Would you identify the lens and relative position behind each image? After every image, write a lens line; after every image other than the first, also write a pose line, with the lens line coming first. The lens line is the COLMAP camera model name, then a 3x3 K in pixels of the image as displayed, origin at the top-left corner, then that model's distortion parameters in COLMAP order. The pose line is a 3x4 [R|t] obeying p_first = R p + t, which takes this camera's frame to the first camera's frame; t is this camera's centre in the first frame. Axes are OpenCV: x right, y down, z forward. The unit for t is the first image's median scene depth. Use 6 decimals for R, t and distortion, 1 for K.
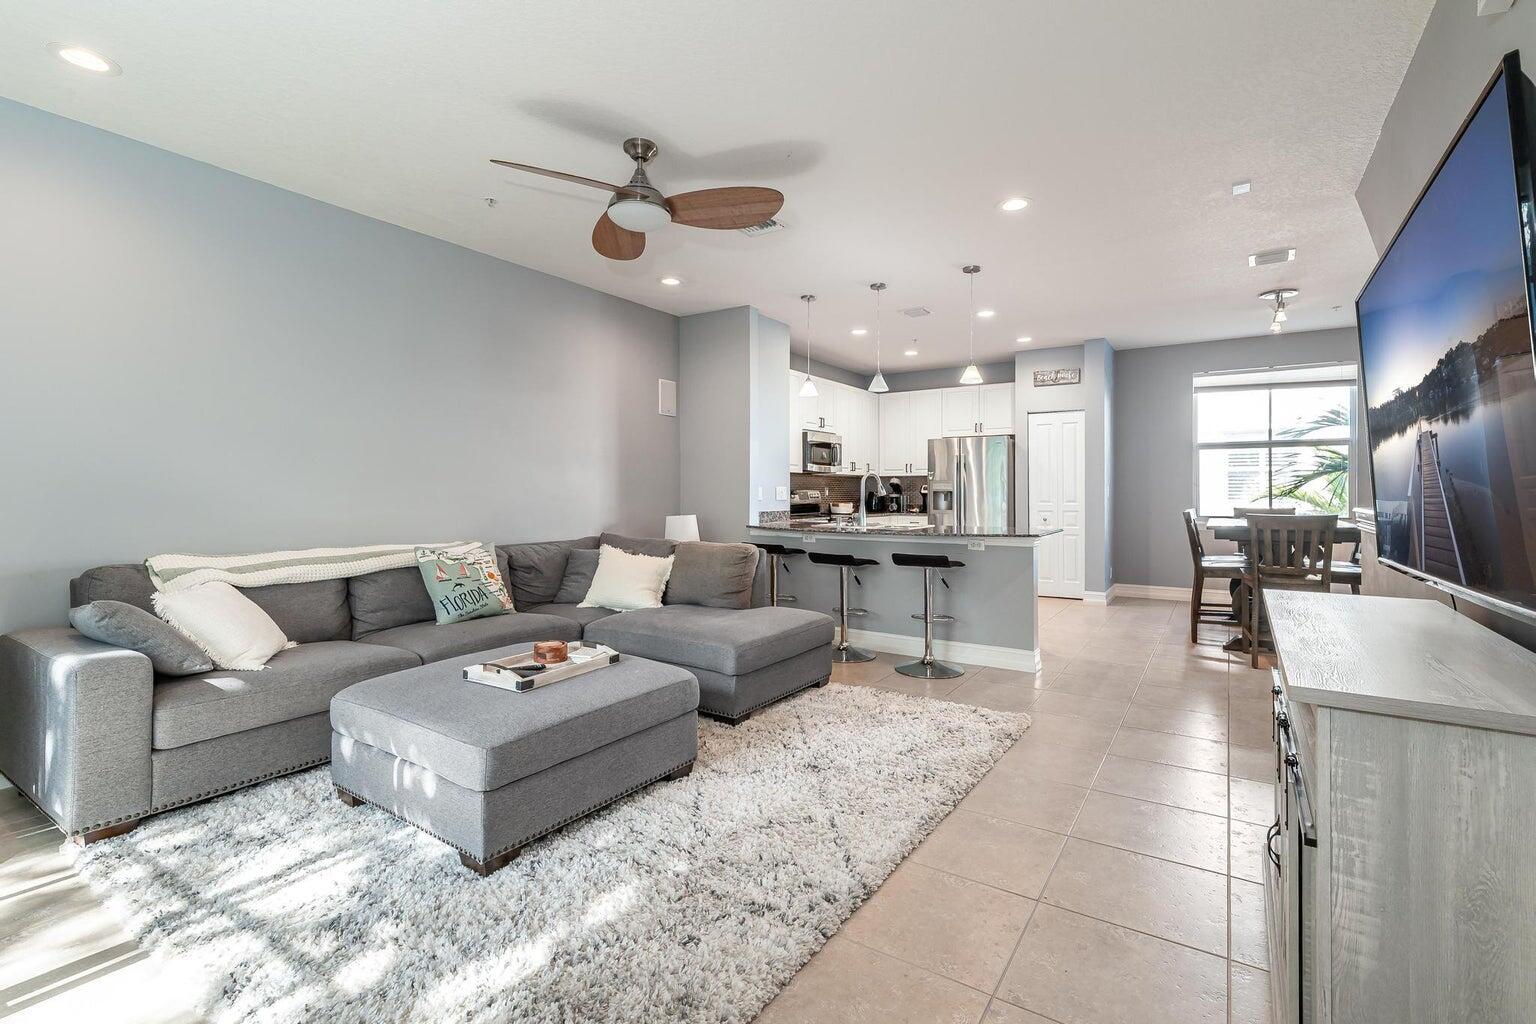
lens RADIAL K [[694.4, 0, 765.9], [0, 694.4, 489.9], [0, 0, 1]] dist [0.002364, 0.000227]
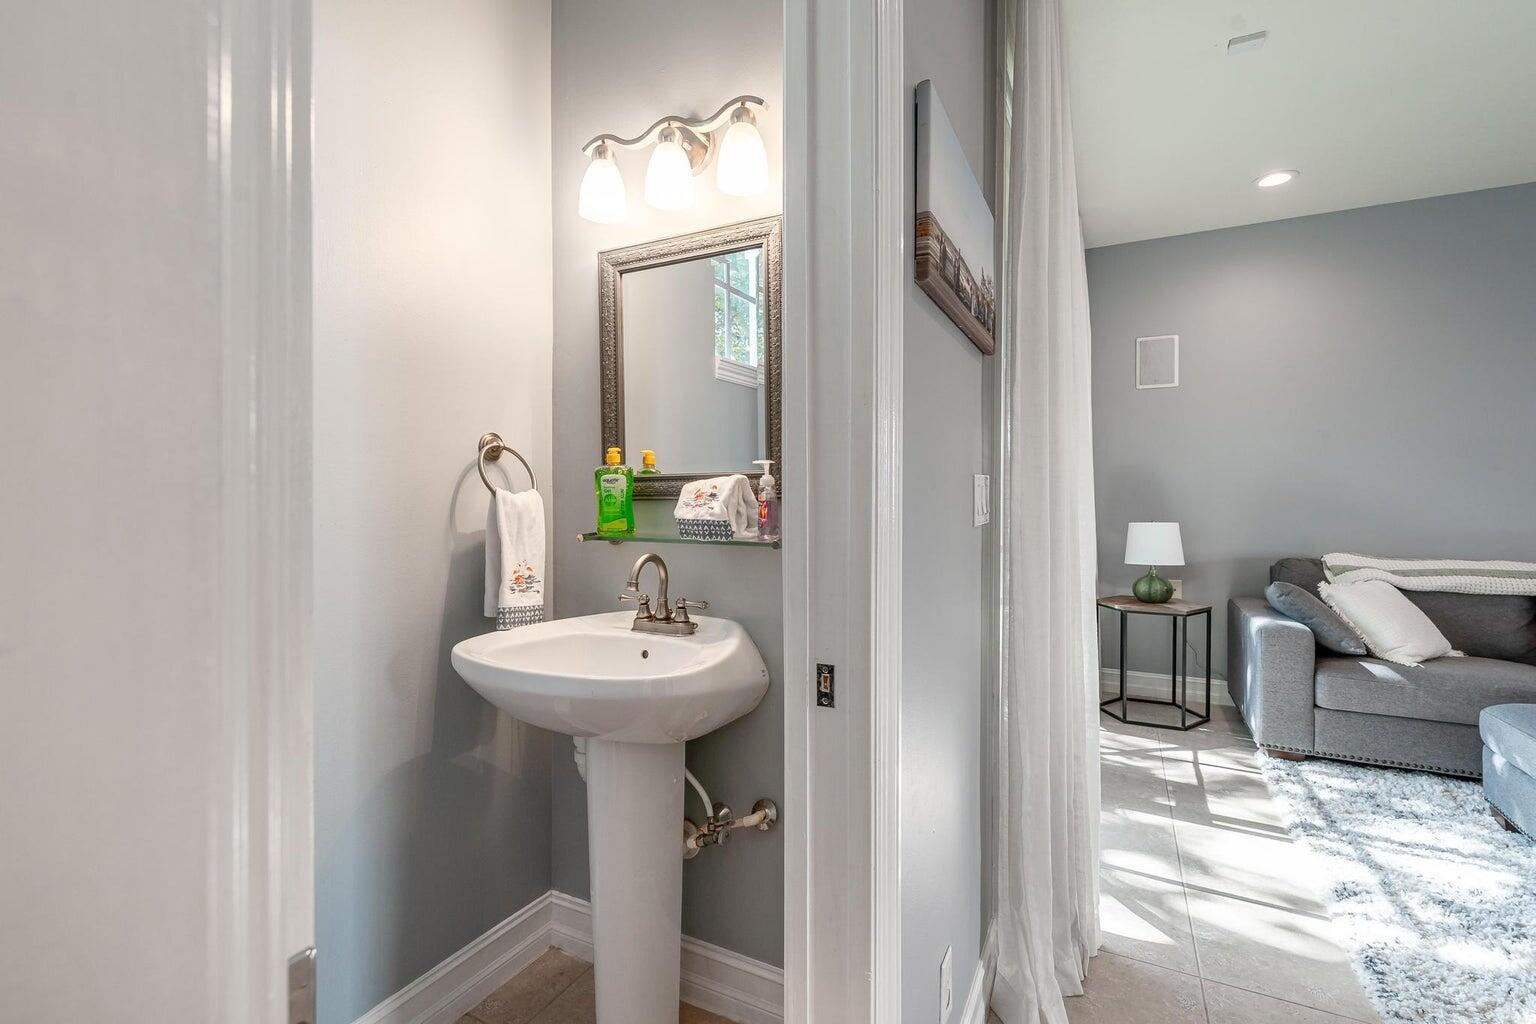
lens RADIAL K [[702.7, 0, 769.0], [0, 702.7, 506.4], [0, 0, 1]] dist [-0.001767, -0.000213]
pose [[0.117663, 0.014907, -0.992942, 0.194425], [0.003270, 0.999876, 0.015398, -0.008182], [0.993048, -0.005059, 0.117600, -0.099687]]
